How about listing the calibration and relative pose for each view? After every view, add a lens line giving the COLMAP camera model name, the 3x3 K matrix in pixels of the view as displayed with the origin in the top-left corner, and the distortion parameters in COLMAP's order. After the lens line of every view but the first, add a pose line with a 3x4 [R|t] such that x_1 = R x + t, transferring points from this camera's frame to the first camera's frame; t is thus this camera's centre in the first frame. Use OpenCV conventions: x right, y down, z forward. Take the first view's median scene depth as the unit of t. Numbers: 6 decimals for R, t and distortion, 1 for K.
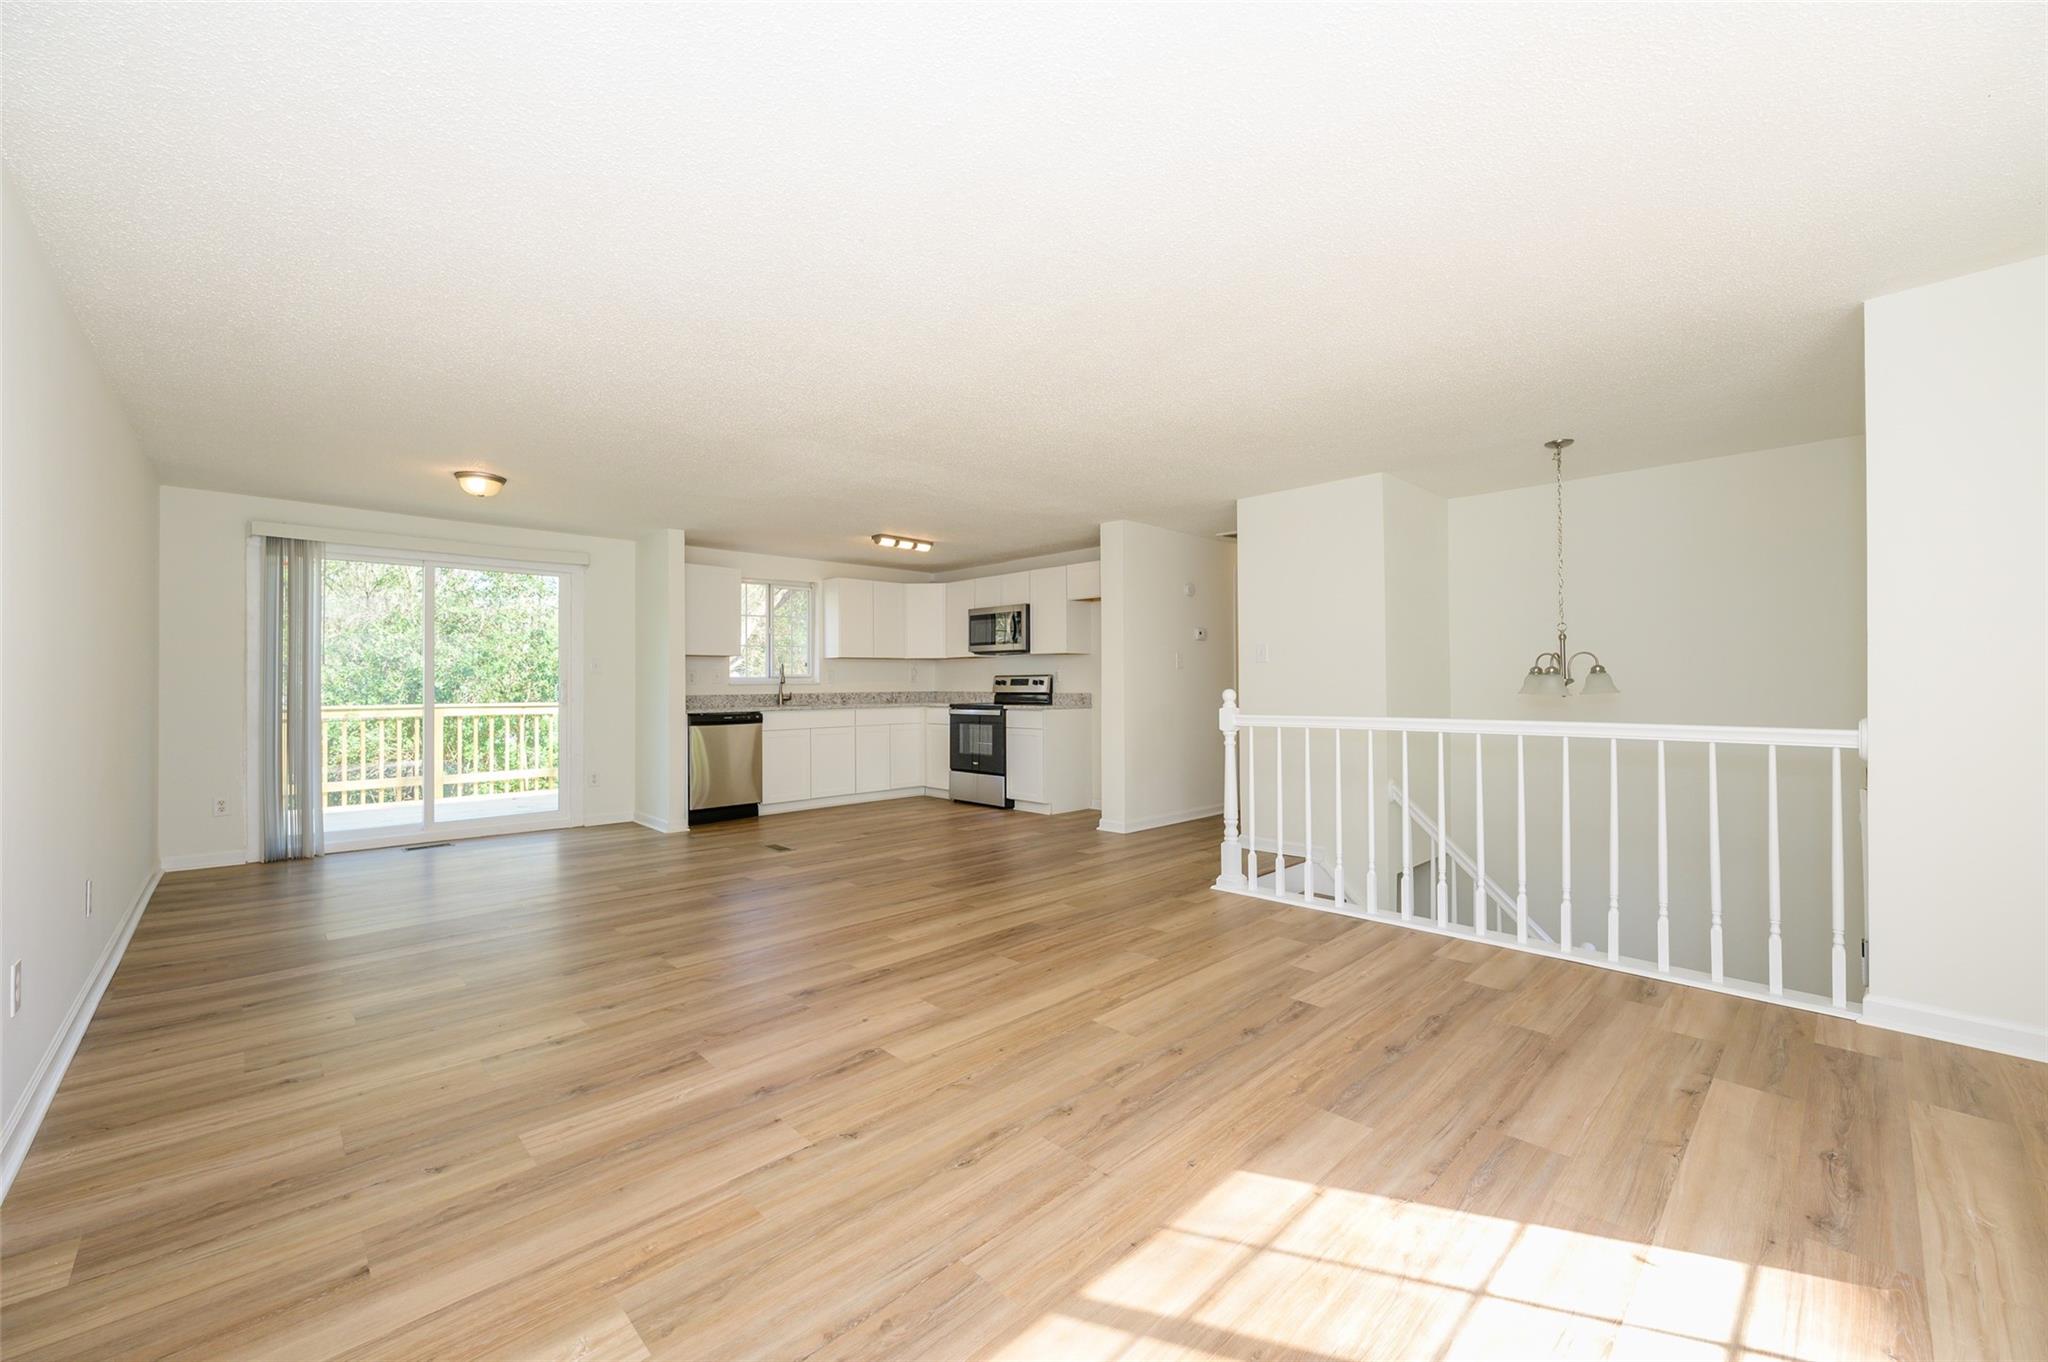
lens RADIAL K [[809.5, 0, 1021.9], [0, 809.5, 674.8], [0, 0, 1]] dist [-0.001047, -0.000033]
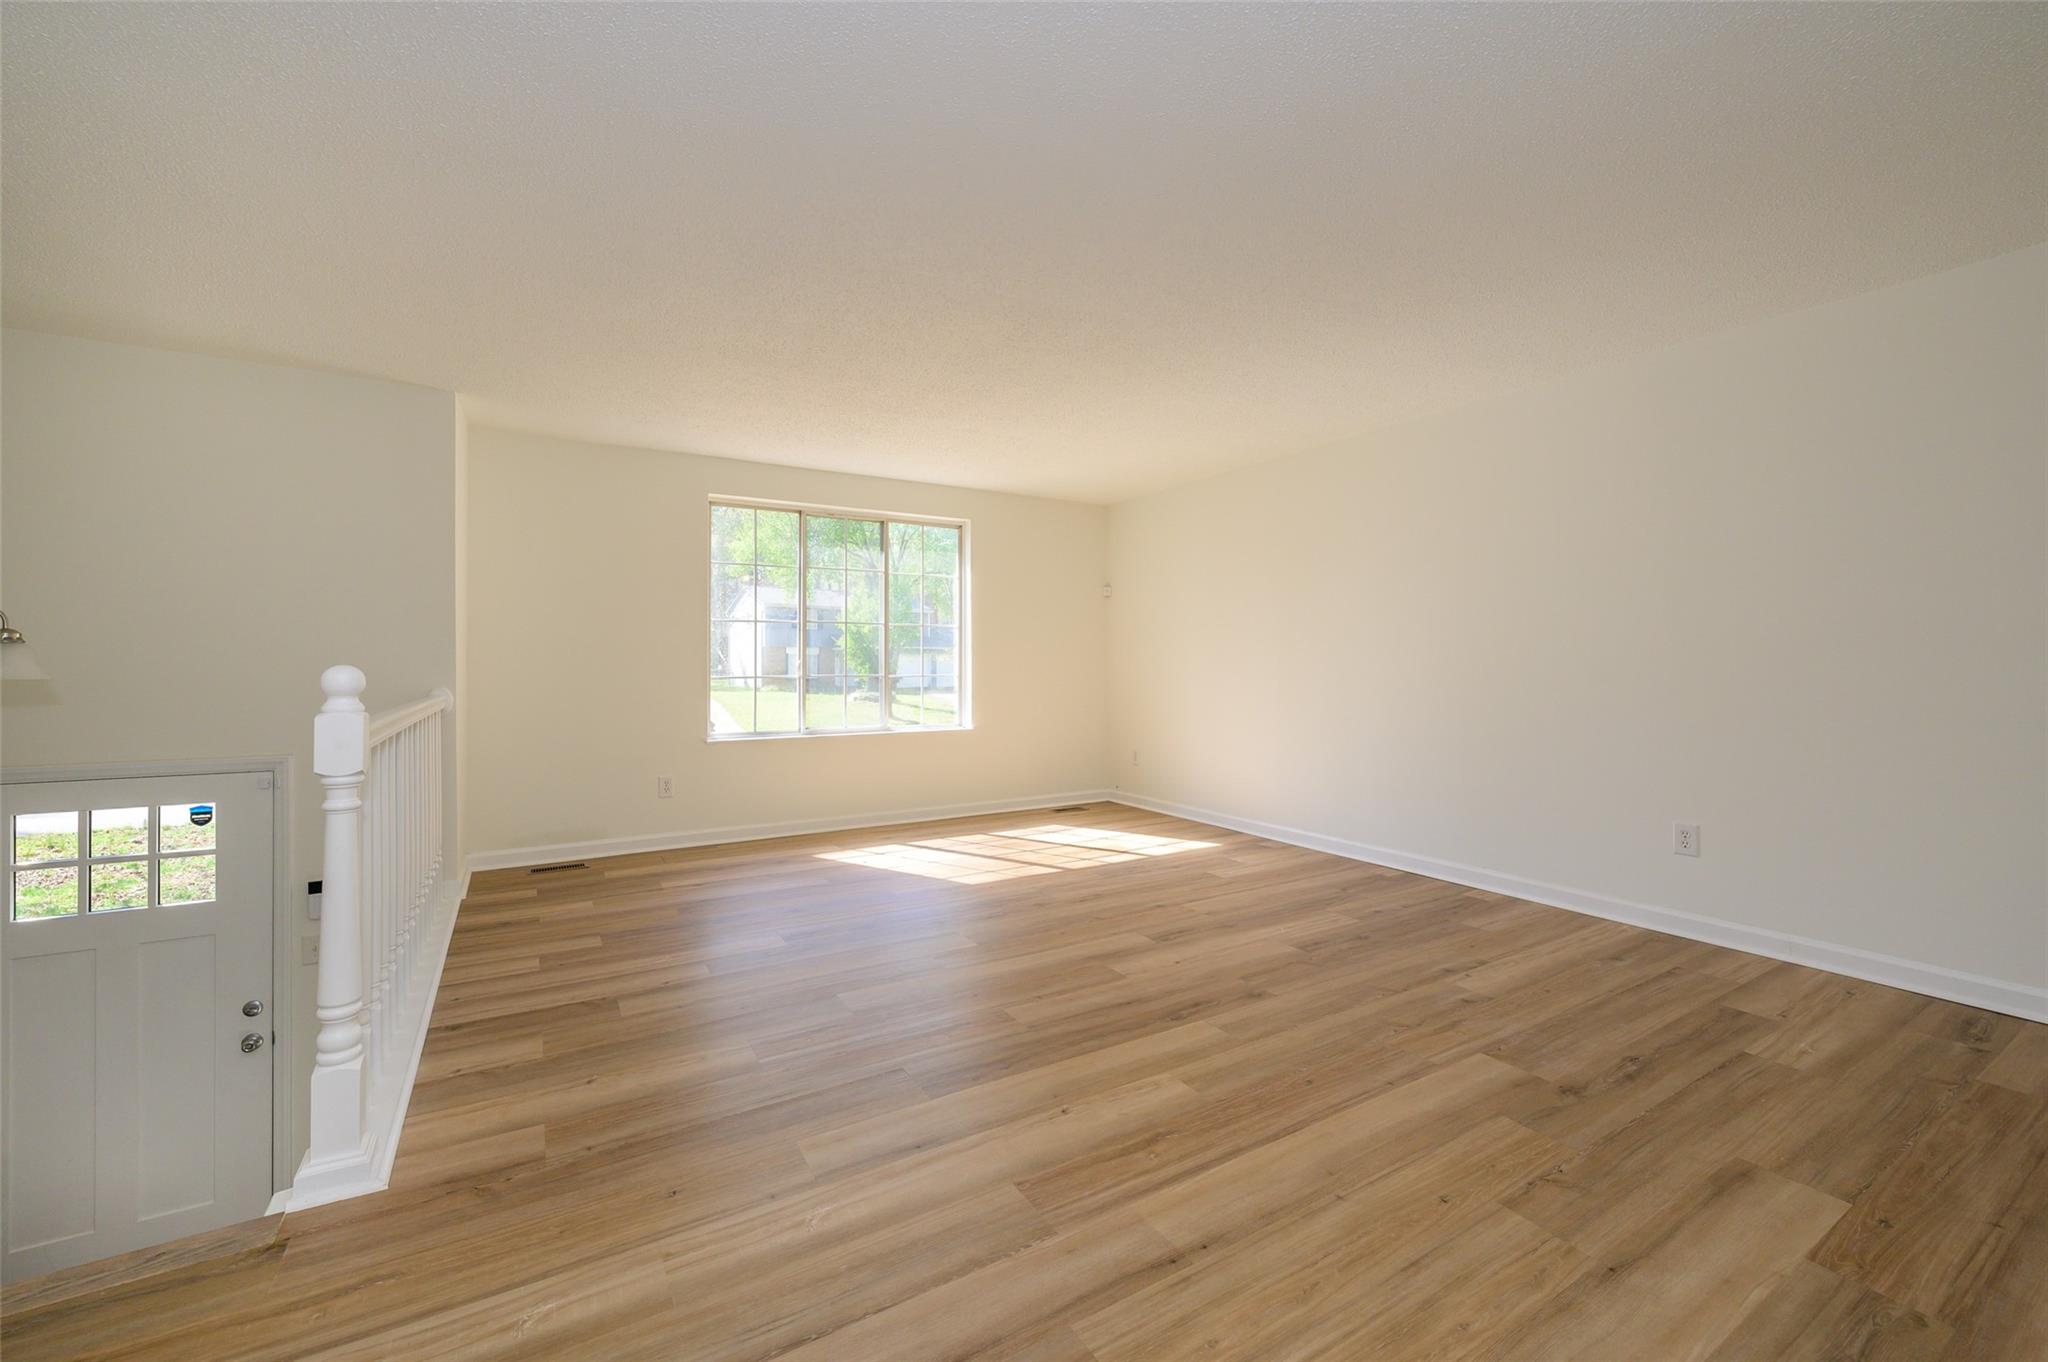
lens RADIAL K [[809.5, 0, 1018.1], [0, 809.5, 662.7], [0, 0, 1]] dist [-0.001047, -0.000033]
pose [[-0.974308, 0.008134, 0.225071, -0.142714], [0.004938, 0.999879, -0.014756, 0.023645], [-0.225164, -0.013266, -0.974231, 1.294144]]
